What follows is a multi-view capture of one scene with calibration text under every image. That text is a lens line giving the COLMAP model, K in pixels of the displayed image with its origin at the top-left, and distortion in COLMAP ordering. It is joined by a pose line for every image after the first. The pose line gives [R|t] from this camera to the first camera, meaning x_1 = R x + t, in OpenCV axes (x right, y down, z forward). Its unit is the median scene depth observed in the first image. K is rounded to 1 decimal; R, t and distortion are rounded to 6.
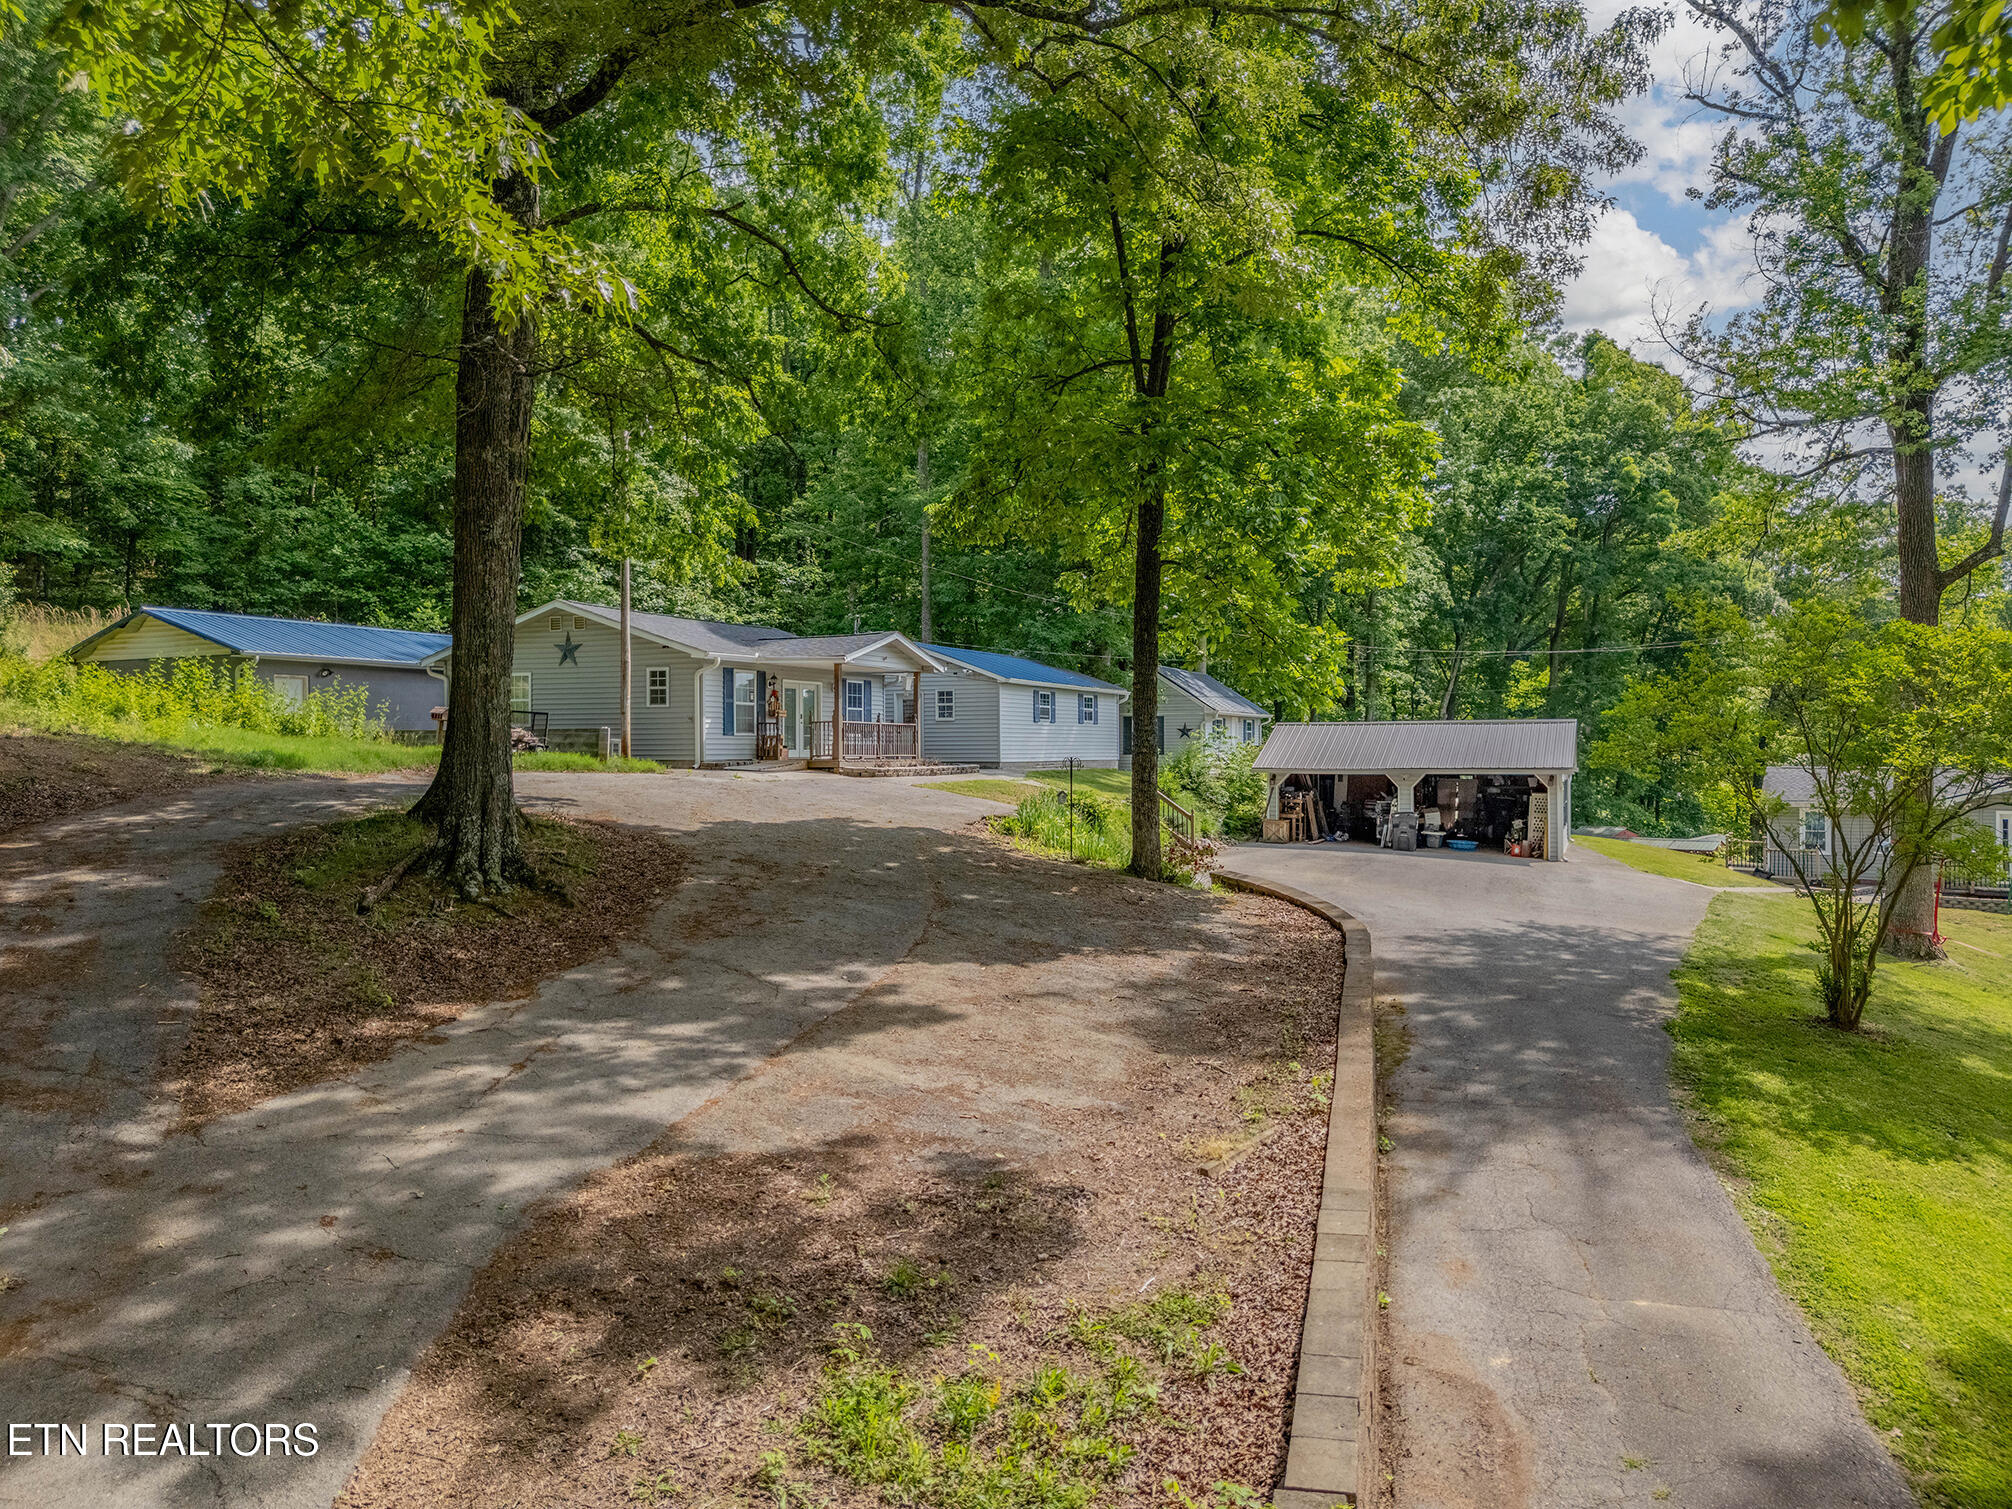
lens RADIAL K [[1505.8, 0, 1022.7], [0, 1505.8, 750.3], [0, 0, 1]] dist [0.053561, -0.024239]
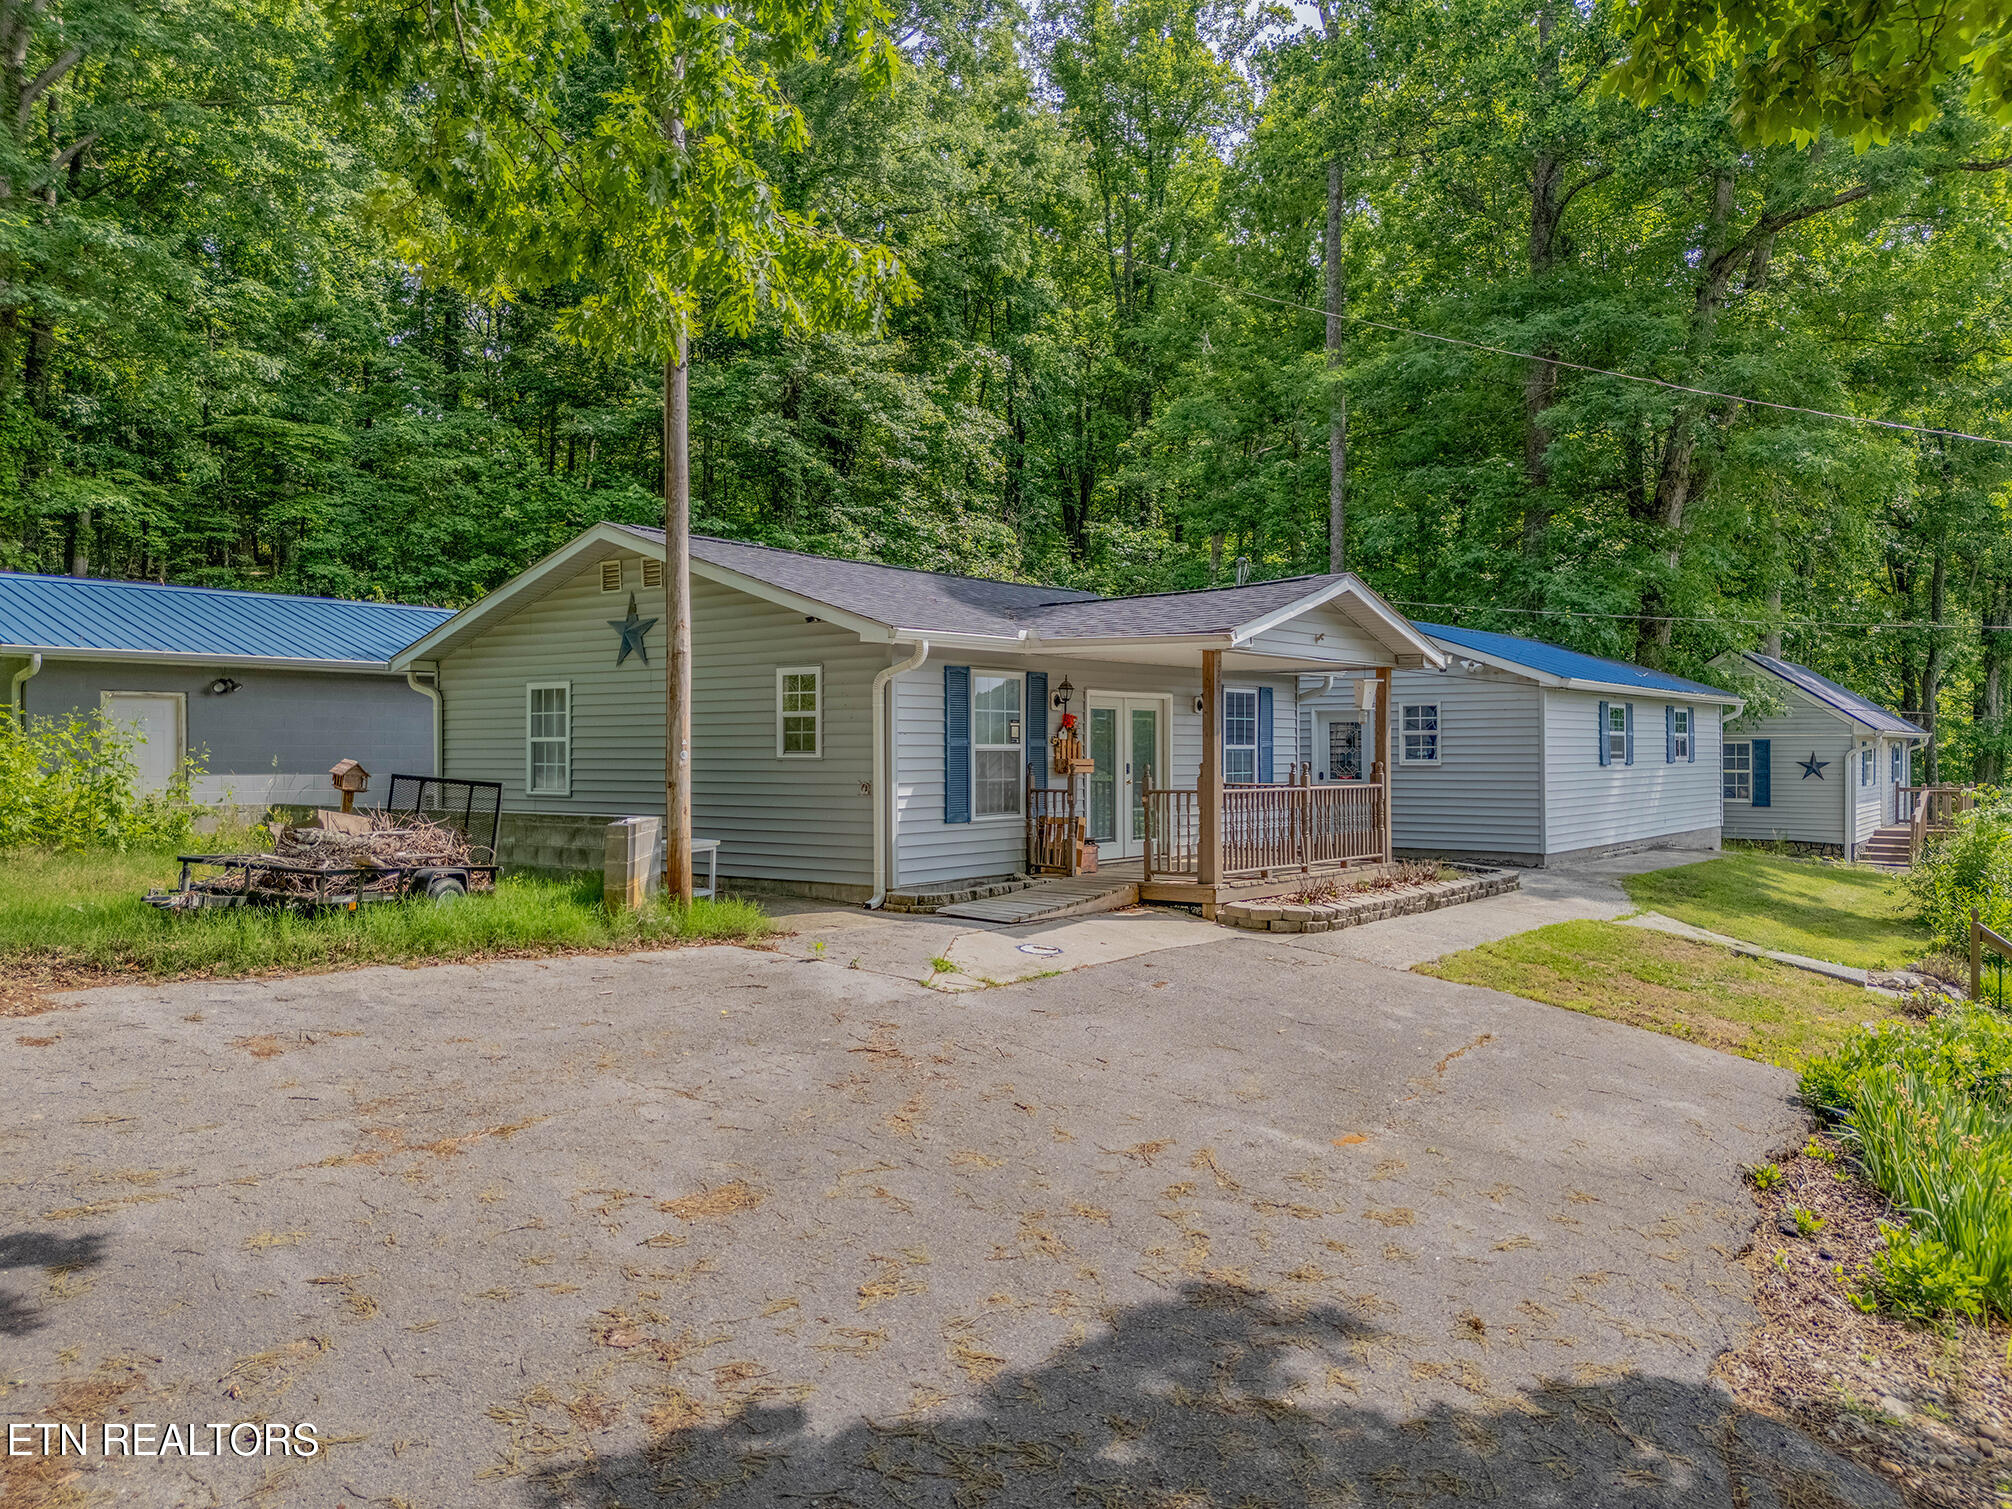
lens RADIAL K [[1505.8, 0, 1013.3], [0, 1505.8, 760.5], [0, 0, 1]] dist [0.053561, -0.024239]
pose [[0.972146, 0.000471, -0.234374, -0.074728], [0.001472, 0.999966, 0.008112, -0.029442], [0.234370, -0.008231, 0.972113, 0.555922]]
